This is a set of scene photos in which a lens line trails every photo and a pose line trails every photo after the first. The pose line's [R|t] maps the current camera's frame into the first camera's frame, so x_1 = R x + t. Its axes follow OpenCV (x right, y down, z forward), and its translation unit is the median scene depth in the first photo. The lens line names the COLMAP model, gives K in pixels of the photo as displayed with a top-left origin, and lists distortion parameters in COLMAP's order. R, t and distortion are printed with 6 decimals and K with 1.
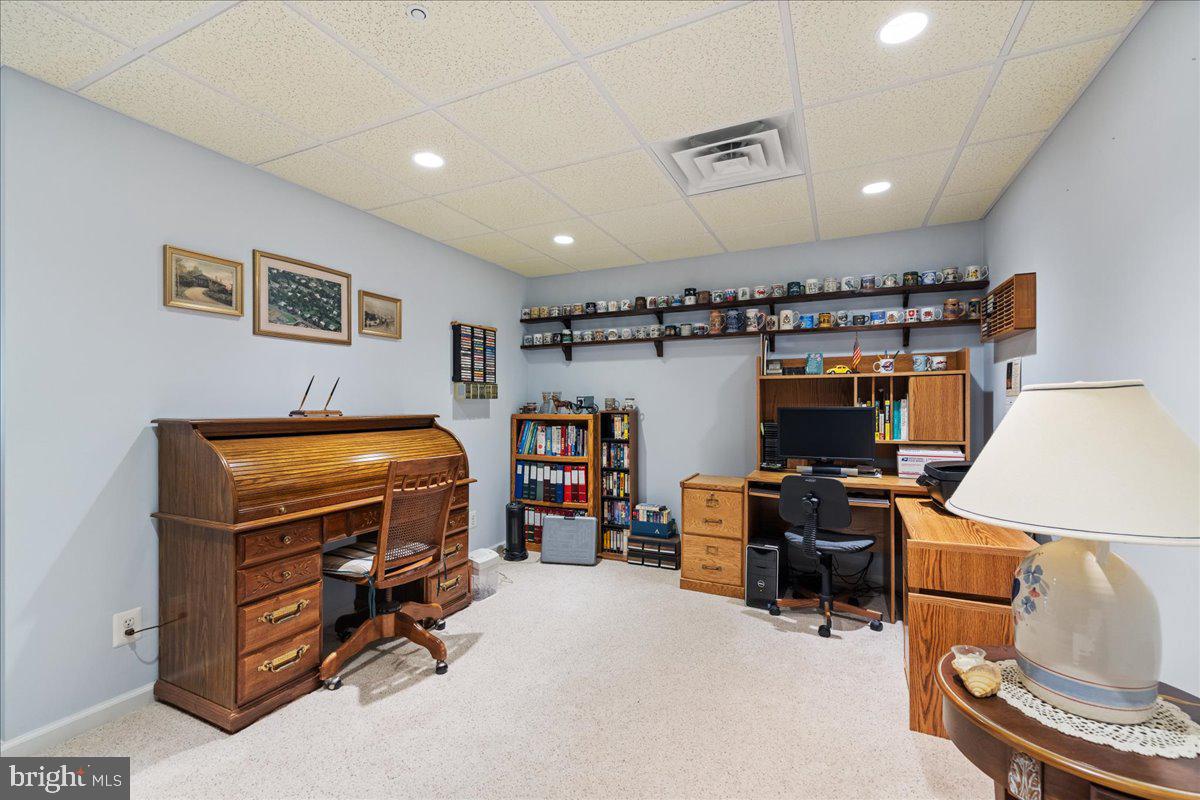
lens RADIAL K [[500.1, 0, 601.9], [0, 500.1, 402.7], [0, 0, 1]] dist [-0.000234, 0.000573]
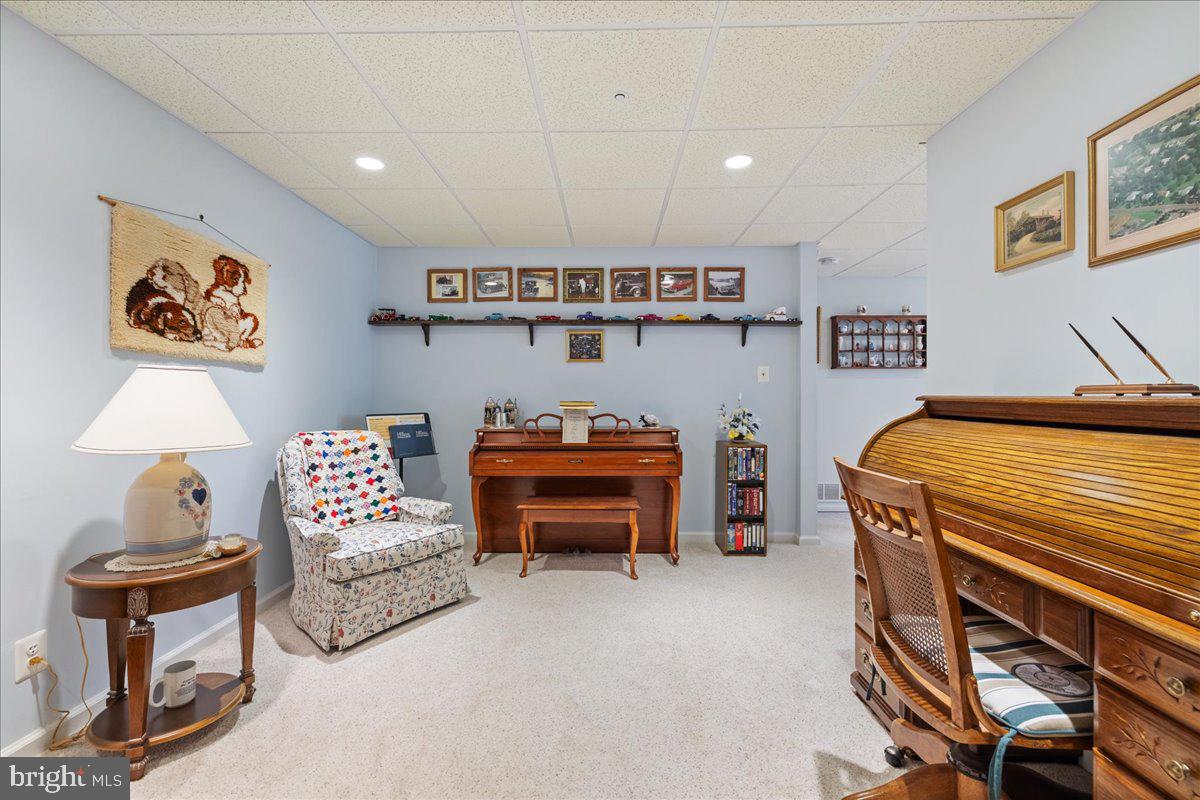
lens RADIAL K [[500.1, 0, 598.5], [0, 500.1, 395.3], [0, 0, 1]] dist [-0.000234, 0.000573]
pose [[-0.912965, -0.001321, -0.408036, 0.150928], [0.001096, 0.999983, -0.005688, 0.031315], [0.408037, -0.005640, -0.912948, 1.364079]]
